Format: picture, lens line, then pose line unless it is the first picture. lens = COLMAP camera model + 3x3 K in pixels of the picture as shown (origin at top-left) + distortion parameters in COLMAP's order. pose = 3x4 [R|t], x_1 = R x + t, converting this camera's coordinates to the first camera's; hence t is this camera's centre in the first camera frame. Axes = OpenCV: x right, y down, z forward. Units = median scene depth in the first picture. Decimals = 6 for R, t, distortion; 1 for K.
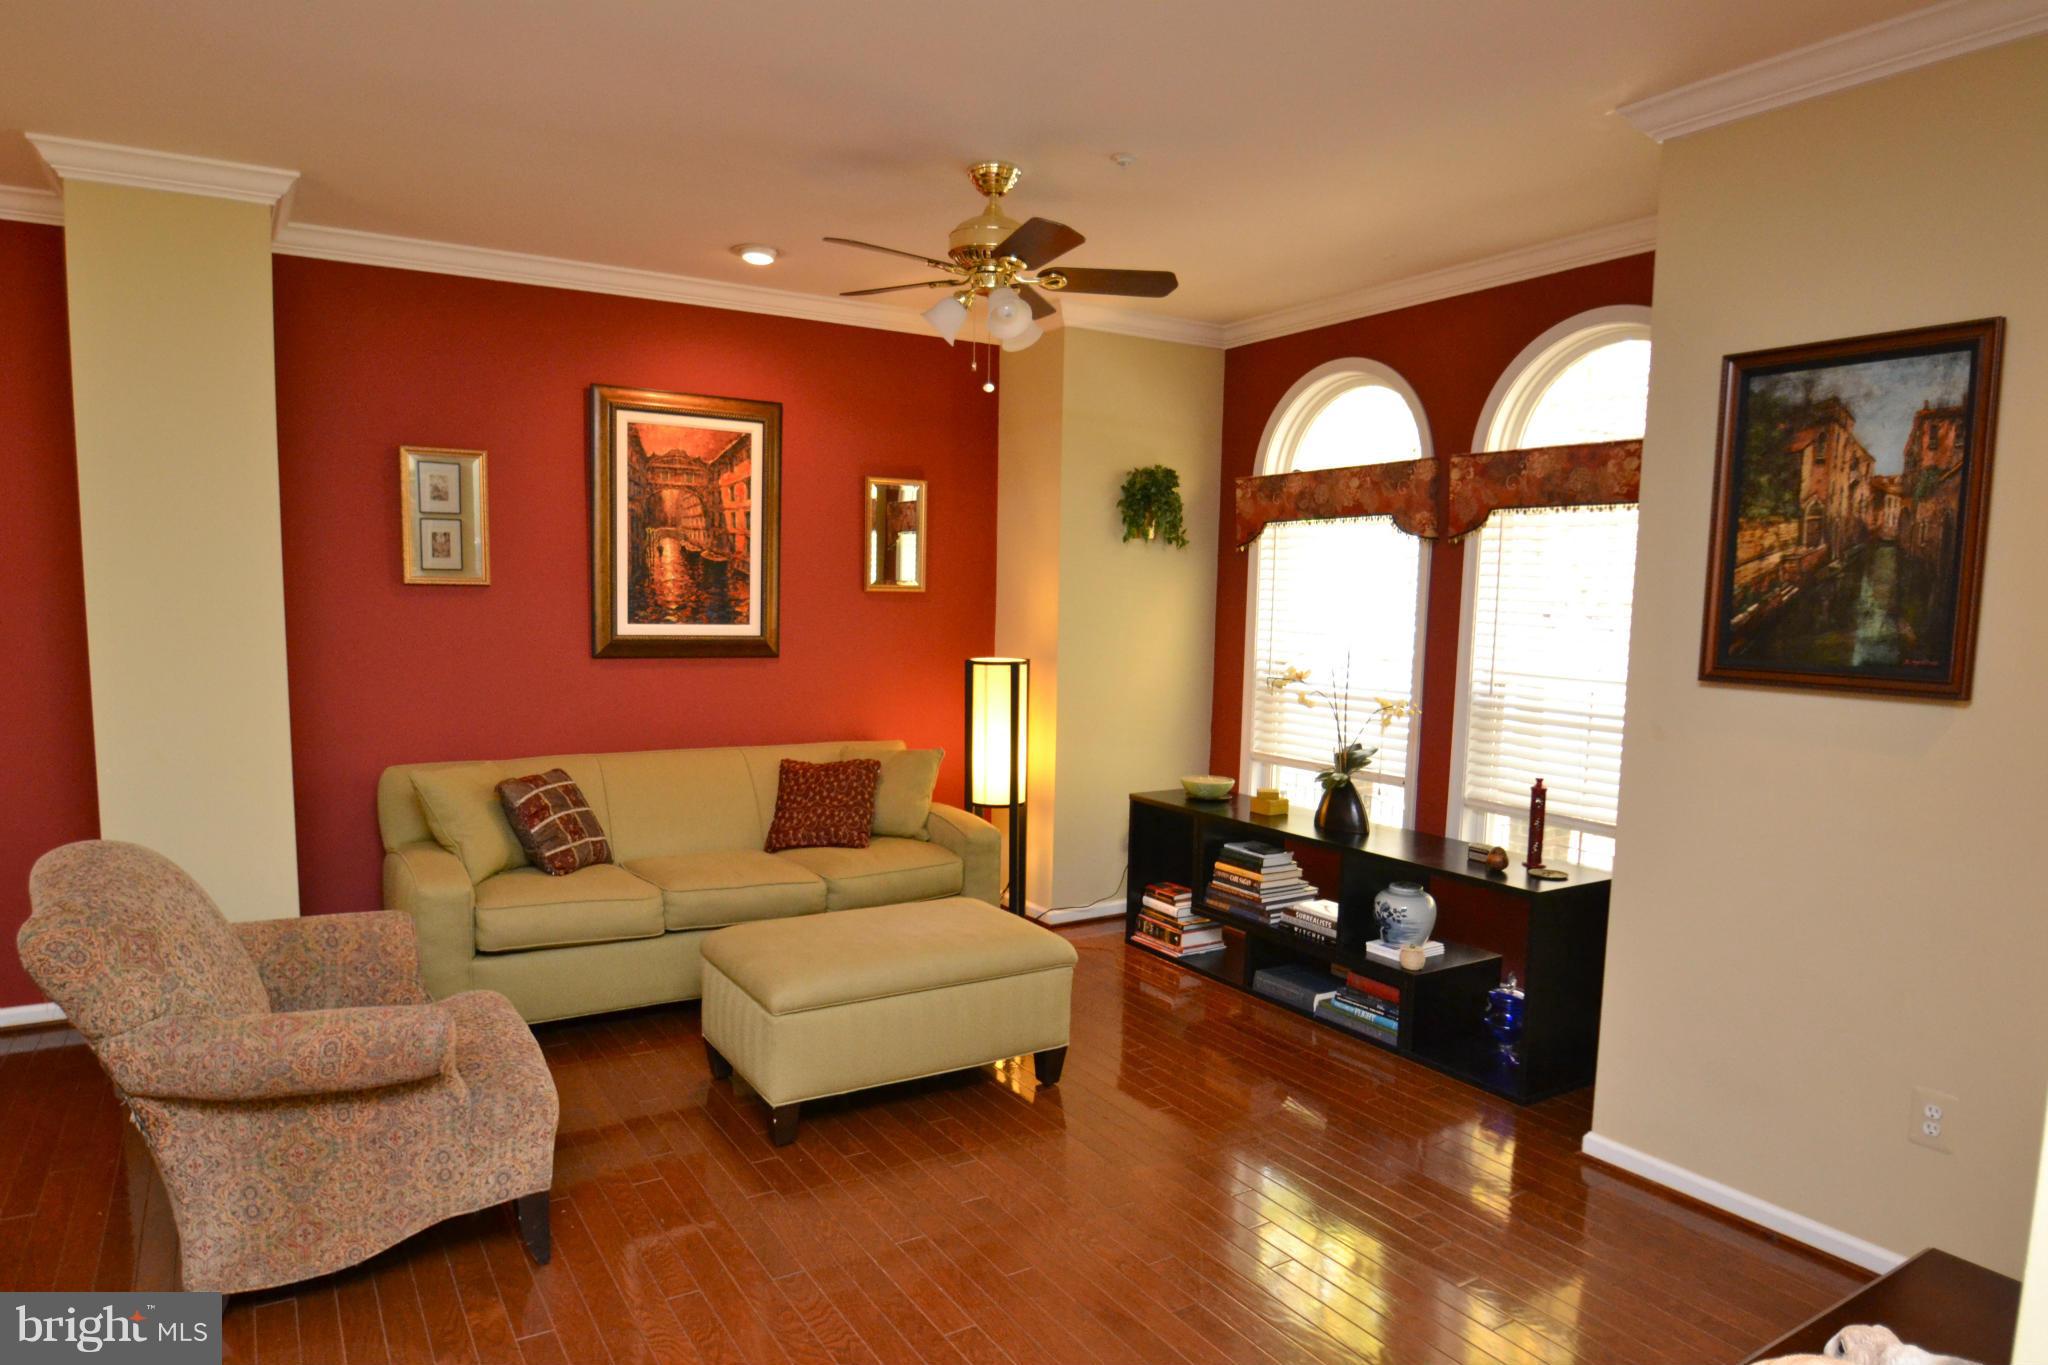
lens RADIAL K [[1224.9, 0, 983.3], [0, 1224.9, 729.0], [0, 0, 1]] dist [-0.019109, -0.009360]
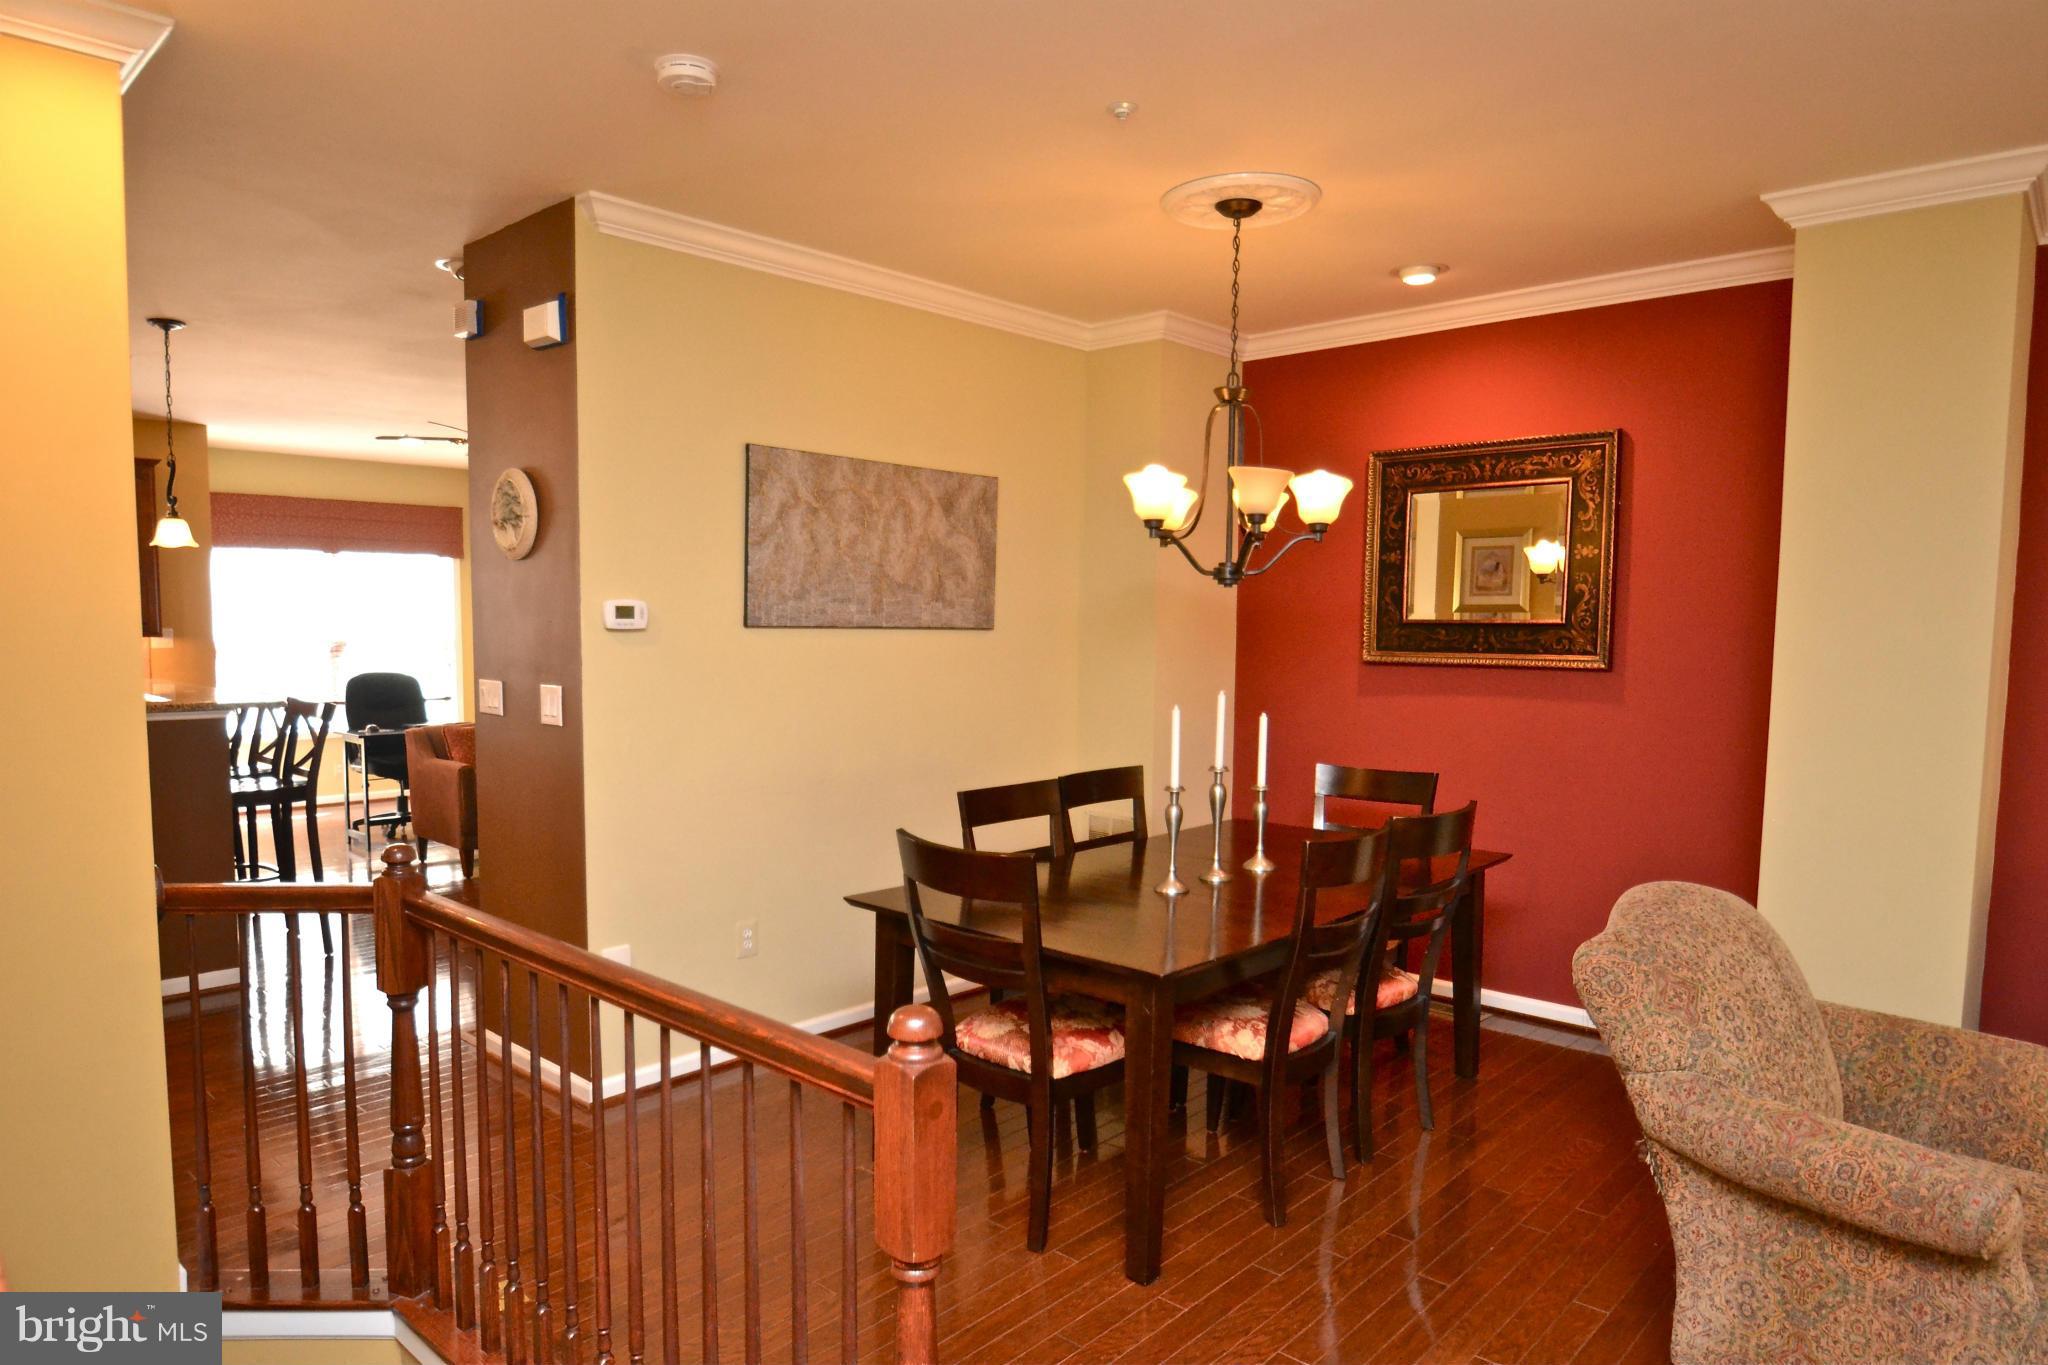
lens RADIAL K [[1262.5, 0, 979.8], [0, 1262.5, 729.1], [0, 0, 1]] dist [-0.002903, -0.020900]
pose [[0.268973, 0.071761, -0.960471, 0.073577], [-0.110870, 0.992898, 0.043136, -0.010463], [0.956745, 0.094885, 0.275019, 0.081186]]
